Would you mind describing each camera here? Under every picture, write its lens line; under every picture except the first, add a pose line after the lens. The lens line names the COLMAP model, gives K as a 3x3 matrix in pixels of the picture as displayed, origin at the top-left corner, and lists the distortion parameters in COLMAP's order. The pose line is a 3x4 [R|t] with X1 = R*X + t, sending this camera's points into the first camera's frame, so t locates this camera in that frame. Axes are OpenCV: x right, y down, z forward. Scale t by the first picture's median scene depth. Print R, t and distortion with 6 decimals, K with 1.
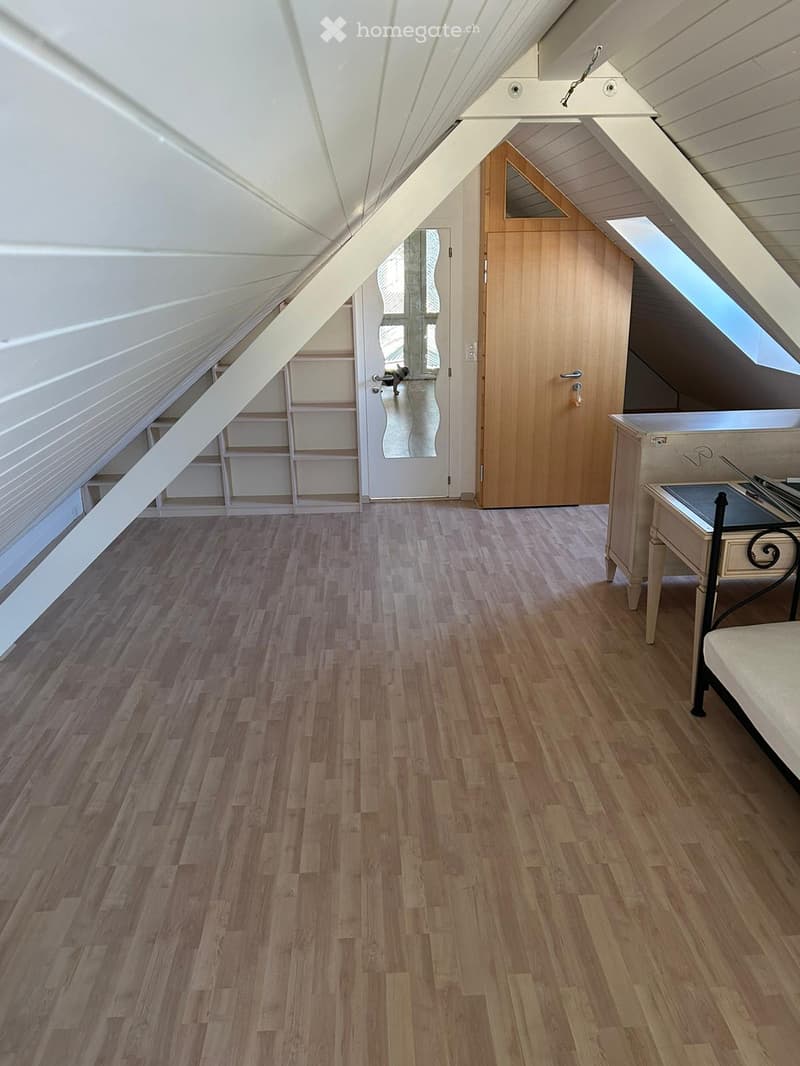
lens RADIAL K [[812.3, 0, 405.4], [0, 812.3, 534.9], [0, 0, 1]] dist [0.061232, -0.006139]
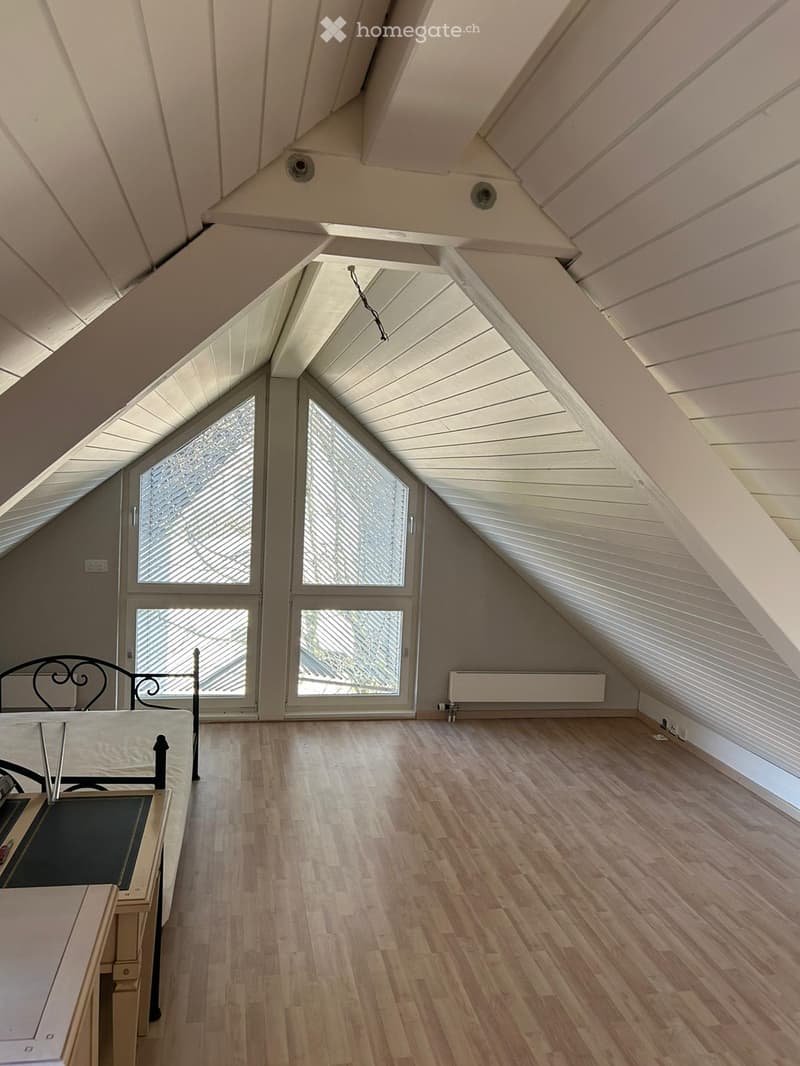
lens RADIAL K [[812.3, 0, 400.0], [0, 812.3, 532.6], [0, 0, 1]] dist [0.061232, -0.006139]
pose [[-0.988895, -0.021663, -0.147026, 0.249975], [-0.078145, 0.917302, 0.390448, -0.557606], [0.126409, 0.397602, -0.908809, 1.598727]]
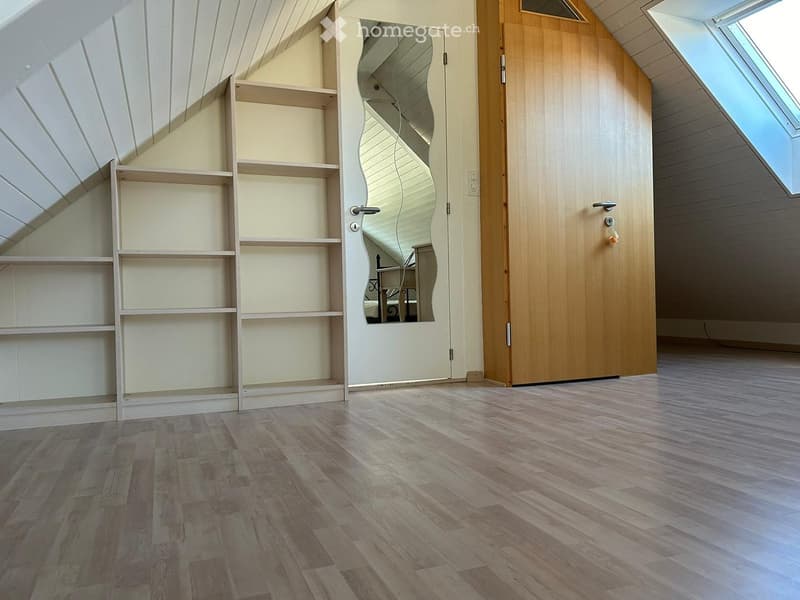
lens RADIAL K [[609.6, 0, 399.4], [0, 609.6, 299.7], [0, 0, 1]] dist [0.061232, -0.006139]
pose [[0.952099, -0.011643, 0.305569, -0.196894], [0.109131, 0.946410, -0.303971, 0.059367], [-0.285654, 0.322758, 0.902346, 0.630006]]
